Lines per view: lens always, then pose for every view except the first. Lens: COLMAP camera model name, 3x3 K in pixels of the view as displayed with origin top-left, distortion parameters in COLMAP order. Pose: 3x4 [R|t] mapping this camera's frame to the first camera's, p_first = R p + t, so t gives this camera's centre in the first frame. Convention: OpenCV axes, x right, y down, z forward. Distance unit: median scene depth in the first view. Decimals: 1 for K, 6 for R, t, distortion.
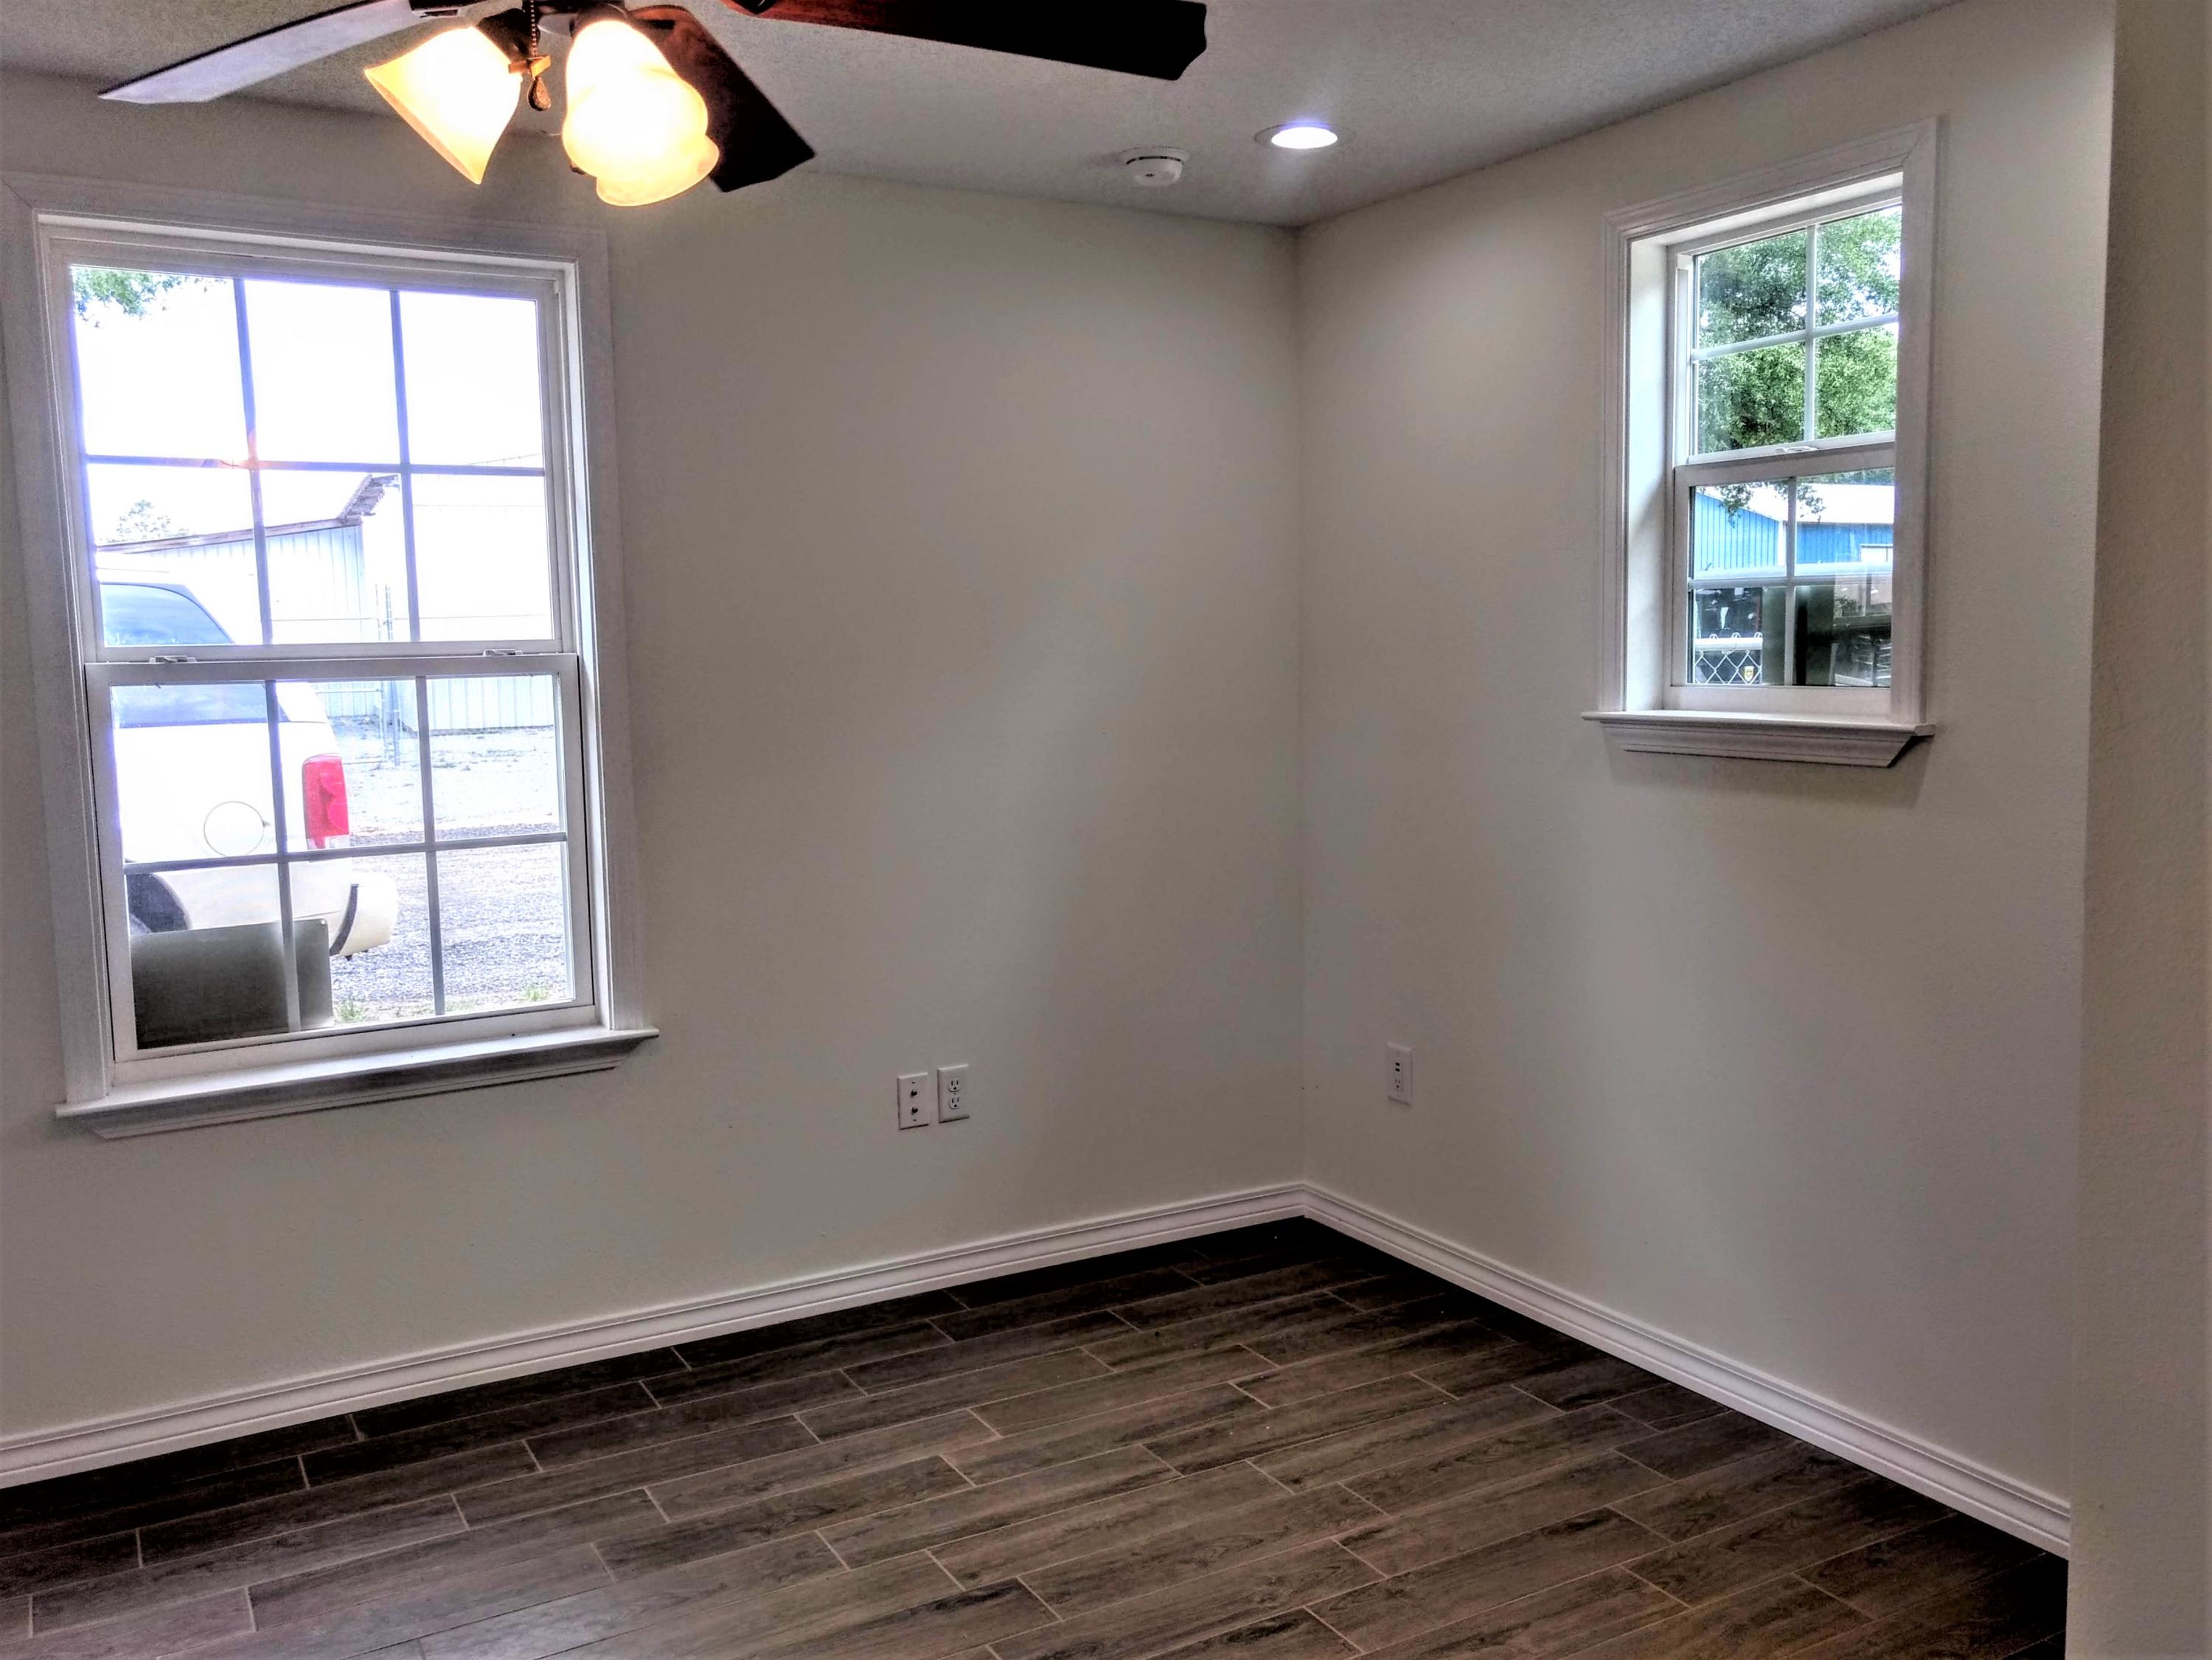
lens RADIAL K [[1806.4, 0, 1106.0], [0, 1806.4, 830.0], [0, 0, 1]] dist [-0.018745, -0.006673]
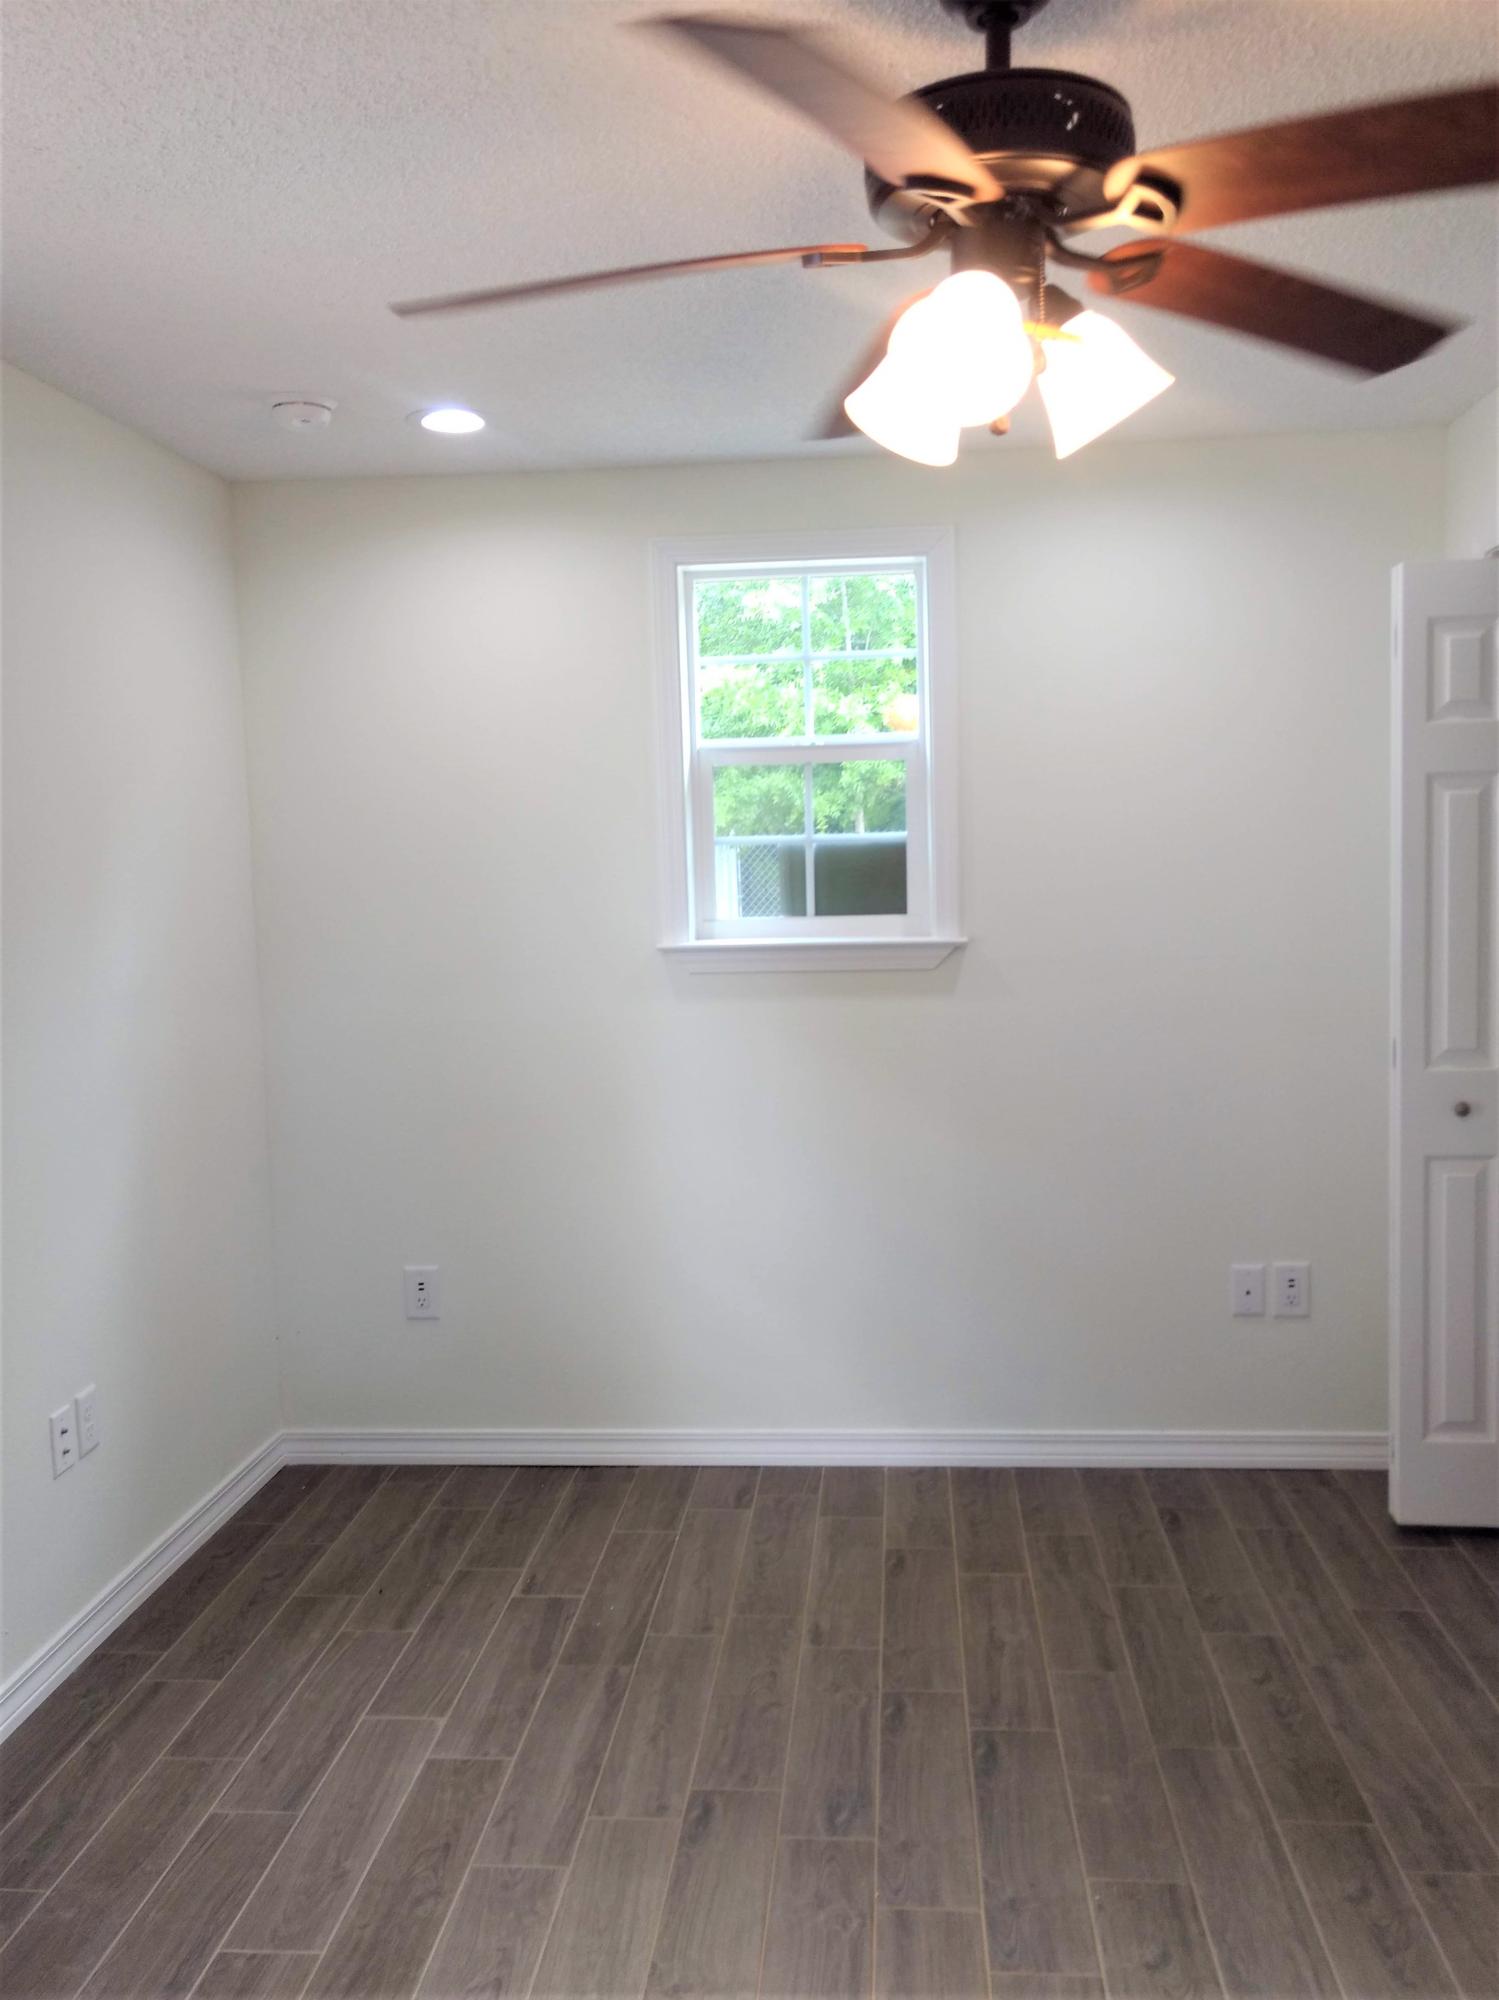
lens RADIAL K [[1654.7, 0, 749.5], [0, 1654.7, 1000.0], [0, 0, 1]] dist [-0.007224, 0.039379]
pose [[0.576903, -0.071734, 0.813656, -0.649536], [0.106232, 0.994265, 0.012336, -0.037786], [-0.809875, 0.079320, 0.581215, 0.321325]]
